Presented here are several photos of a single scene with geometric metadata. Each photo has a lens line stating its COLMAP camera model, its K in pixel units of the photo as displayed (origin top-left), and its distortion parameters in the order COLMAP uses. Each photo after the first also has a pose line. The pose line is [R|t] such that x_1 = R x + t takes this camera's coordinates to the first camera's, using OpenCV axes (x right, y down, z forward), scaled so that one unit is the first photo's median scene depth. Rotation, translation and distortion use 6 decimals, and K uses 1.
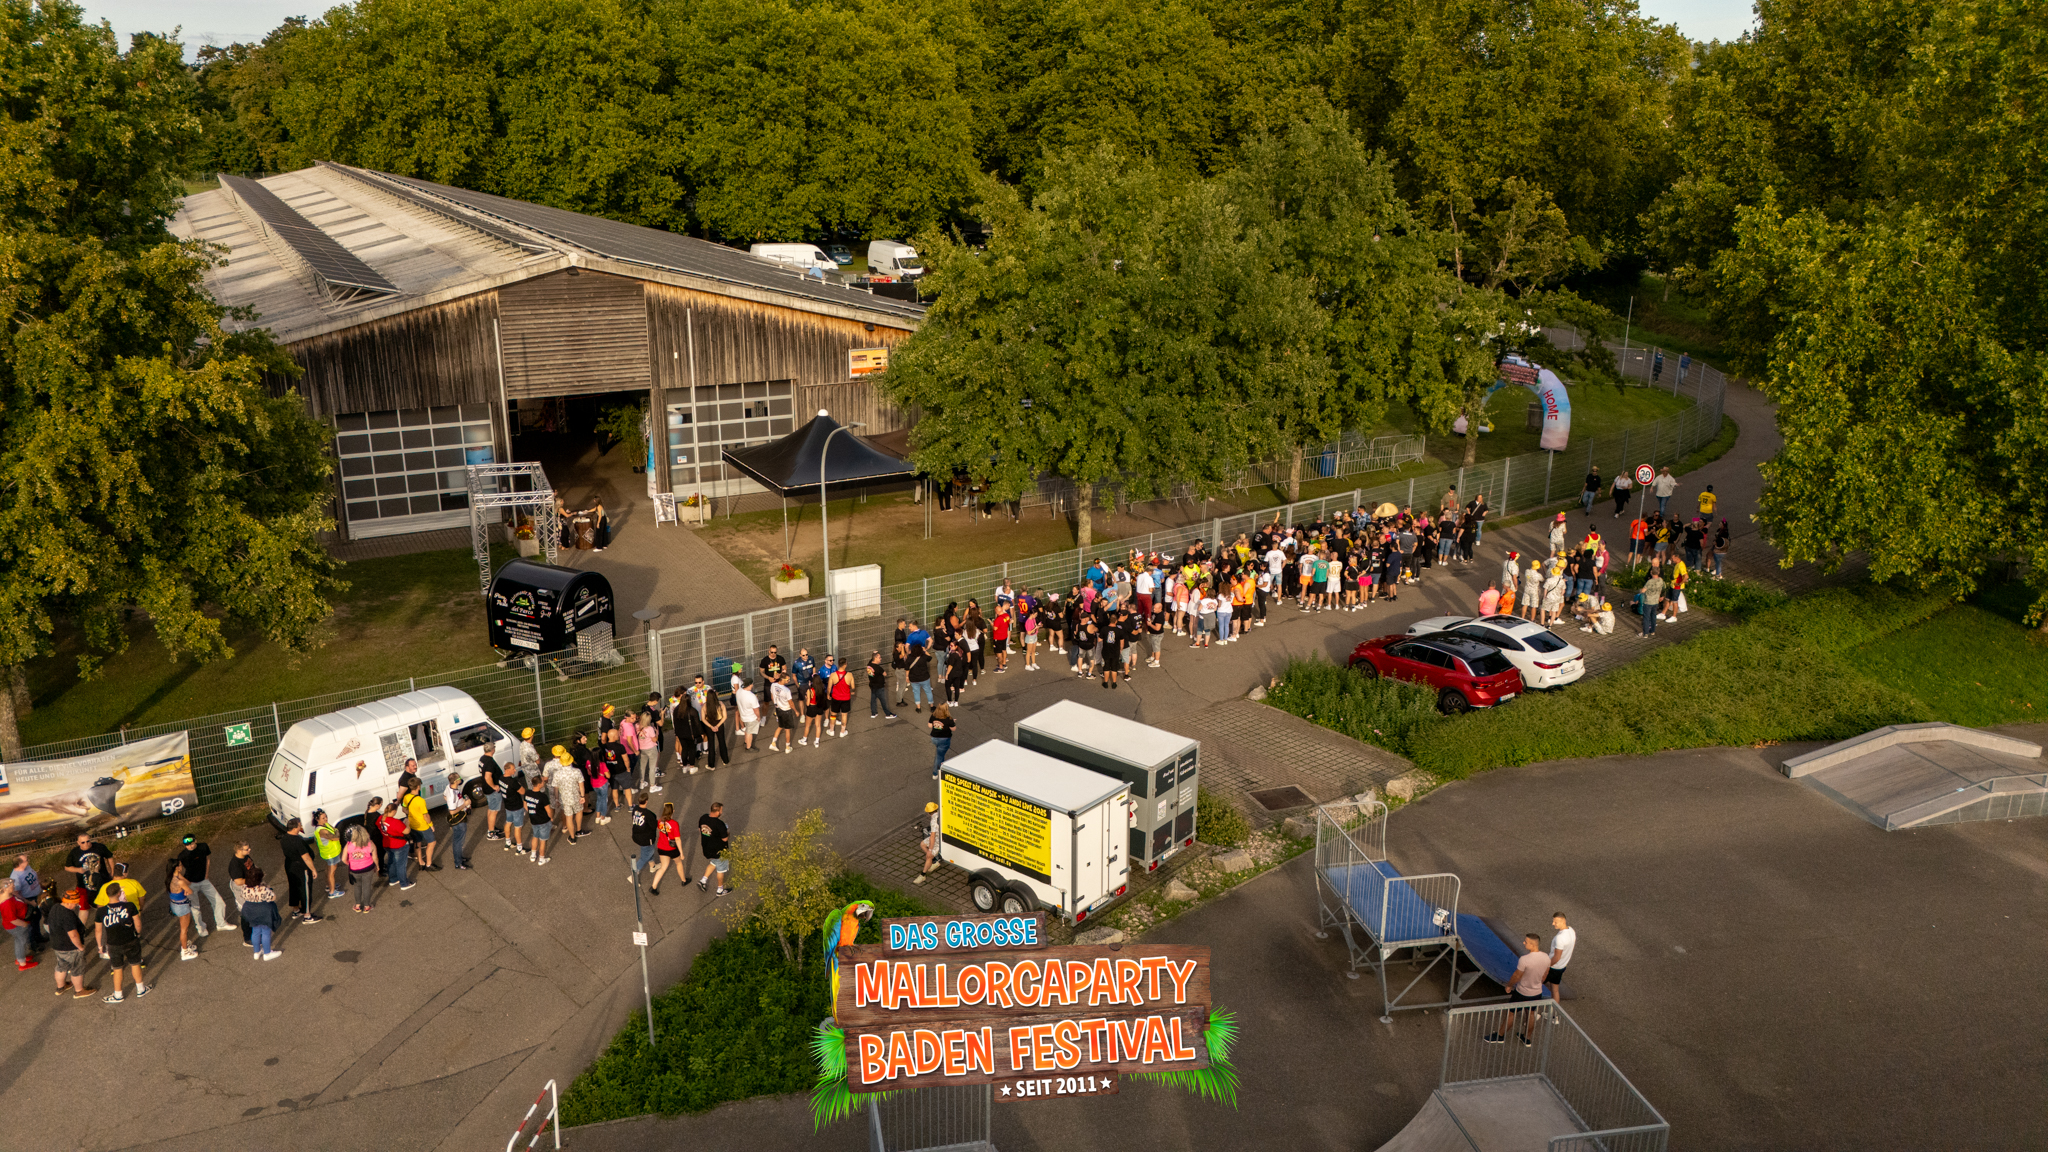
lens RADIAL K [[1529.8, 0, 1019.7], [0, 1529.8, 570.7], [0, 0, 1]] dist [0.048323, -0.047413]
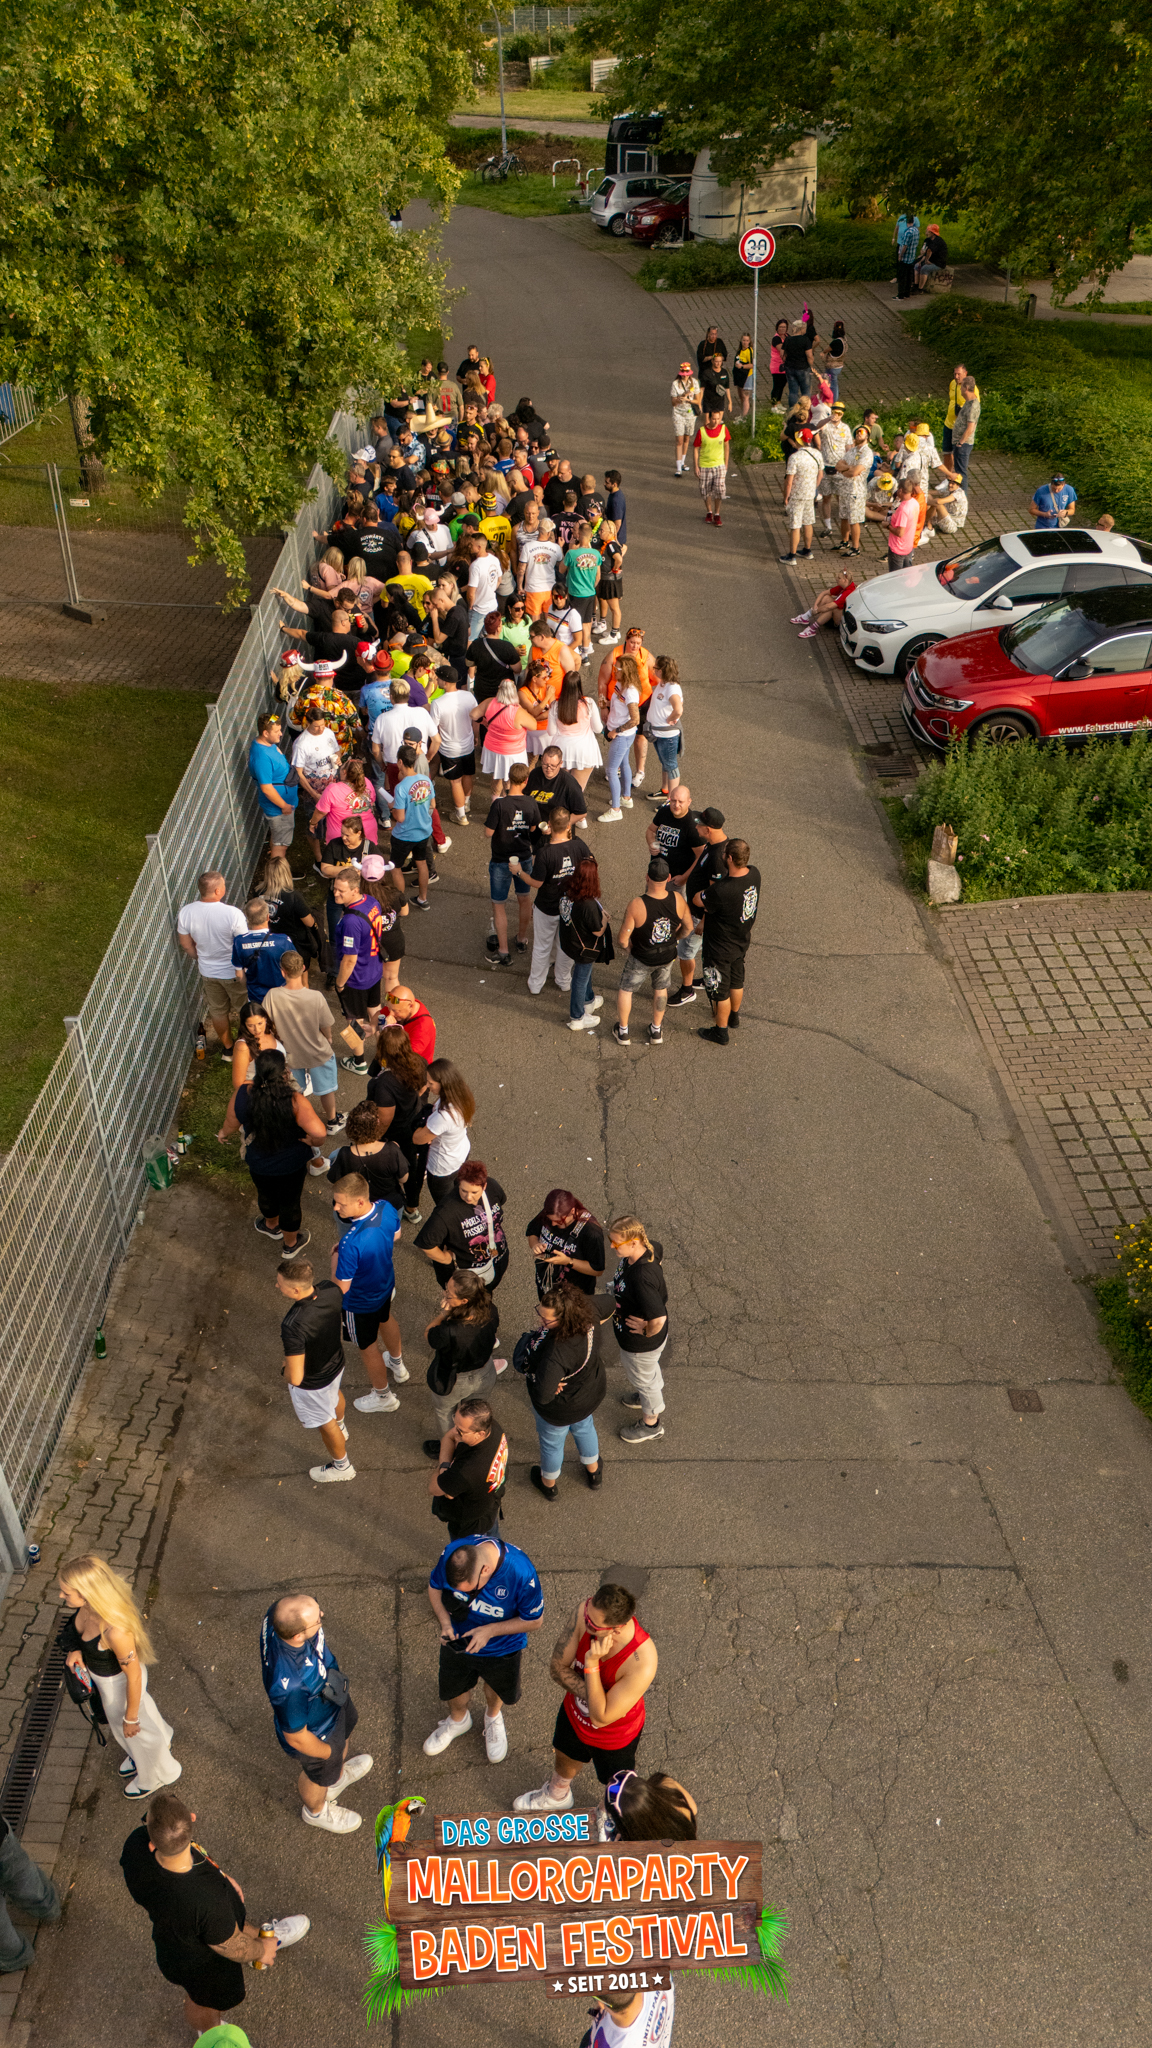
lens RADIAL K [[1576.3, 0, 576.0], [0, 1576.3, 1024.0], [0, 0, 1]] dist [0.041839, -0.037002]
pose [[0.581283, -0.479000, 0.657776, -0.139298], [0.260035, 0.875337, 0.407635, -0.059225], [-0.771033, -0.065907, 0.633376, 0.565874]]
